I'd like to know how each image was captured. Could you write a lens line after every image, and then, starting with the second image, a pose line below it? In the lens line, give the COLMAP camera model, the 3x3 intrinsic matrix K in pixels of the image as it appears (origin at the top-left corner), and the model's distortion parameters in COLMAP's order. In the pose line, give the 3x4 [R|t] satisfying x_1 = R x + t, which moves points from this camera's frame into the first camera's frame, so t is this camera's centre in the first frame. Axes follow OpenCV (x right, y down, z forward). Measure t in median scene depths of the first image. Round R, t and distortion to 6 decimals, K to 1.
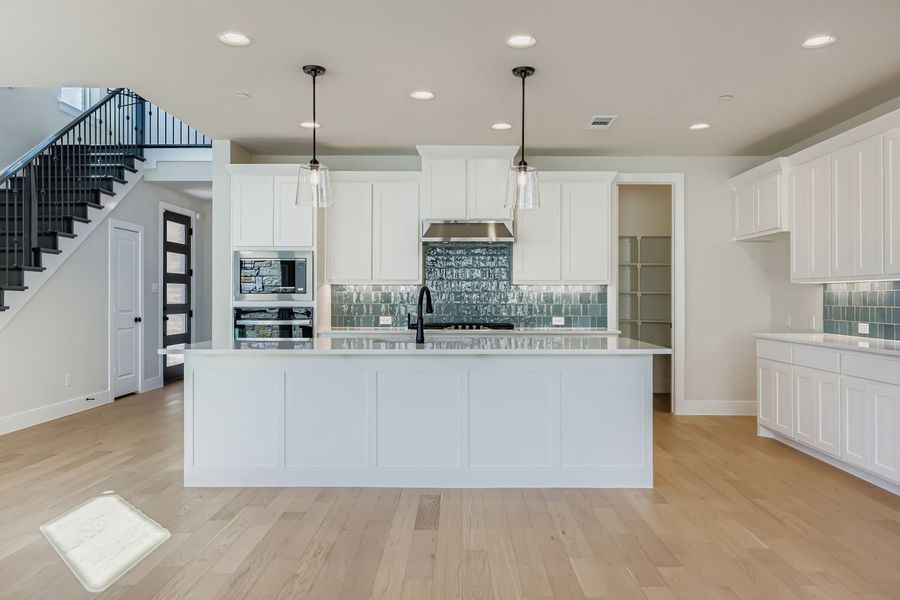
lens RADIAL K [[636.5, 0, 461.0], [0, 636.5, 296.3], [0, 0, 1]] dist [0.003431, 0.002881]
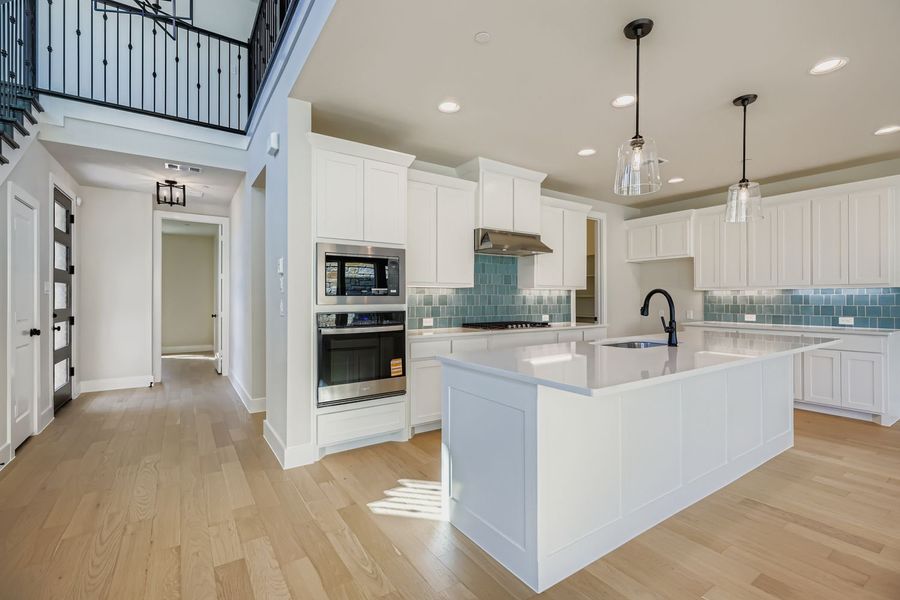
lens RADIAL K [[408.2, 0, 459.0], [0, 408.2, 297.5], [0, 0, 1]] dist [-0.002955, 0.000320]
pose [[0.822013, 0.000394, 0.569468, -0.459719], [0.001164, 0.999997, -0.002371, -0.000526], [-0.569467, 0.002612, 0.822010, 0.439052]]
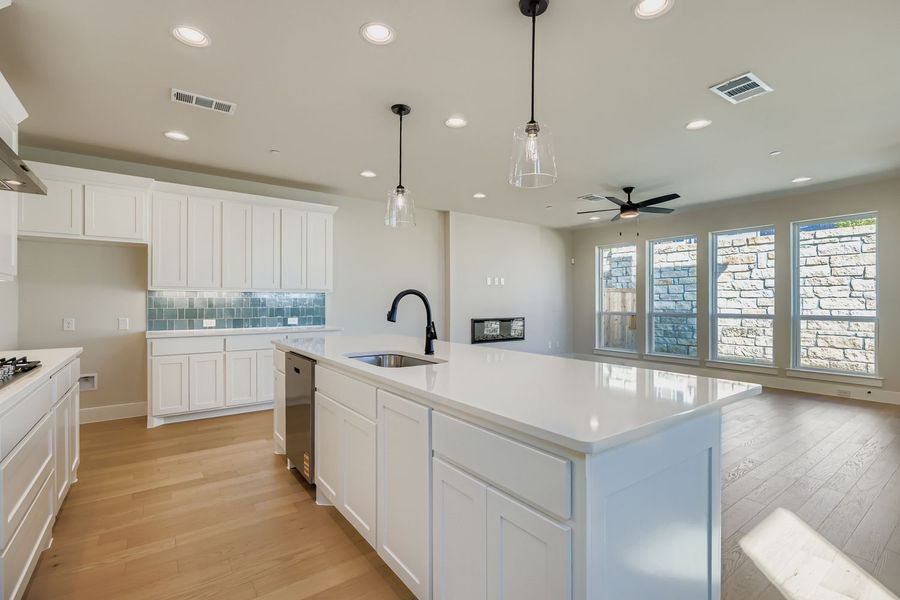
lens RADIAL K [[408.2, 0, 455.9], [0, 408.2, 301.3], [0, 0, 1]] dist [-0.002955, 0.000320]
pose [[-0.586680, -0.000355, 0.809819, -0.359893], [-0.003069, 0.999994, -0.001785, 0.000353], [-0.809813, -0.003533, -0.586677, 0.852226]]
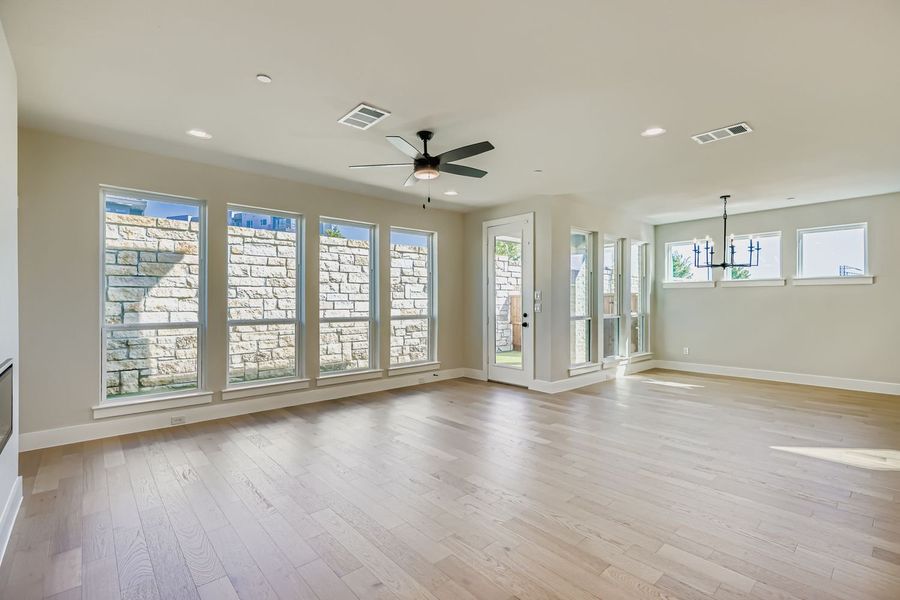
lens RADIAL K [[408.2, 0, 455.5], [0, 408.2, 301.9], [0, 0, 1]] dist [-0.002955, 0.000320]
pose [[-0.741489, 0.001850, -0.670962, 0.420205], [0.001523, 0.999998, 0.001075, -0.006224], [0.670963, -0.000224, -0.741491, 0.522493]]
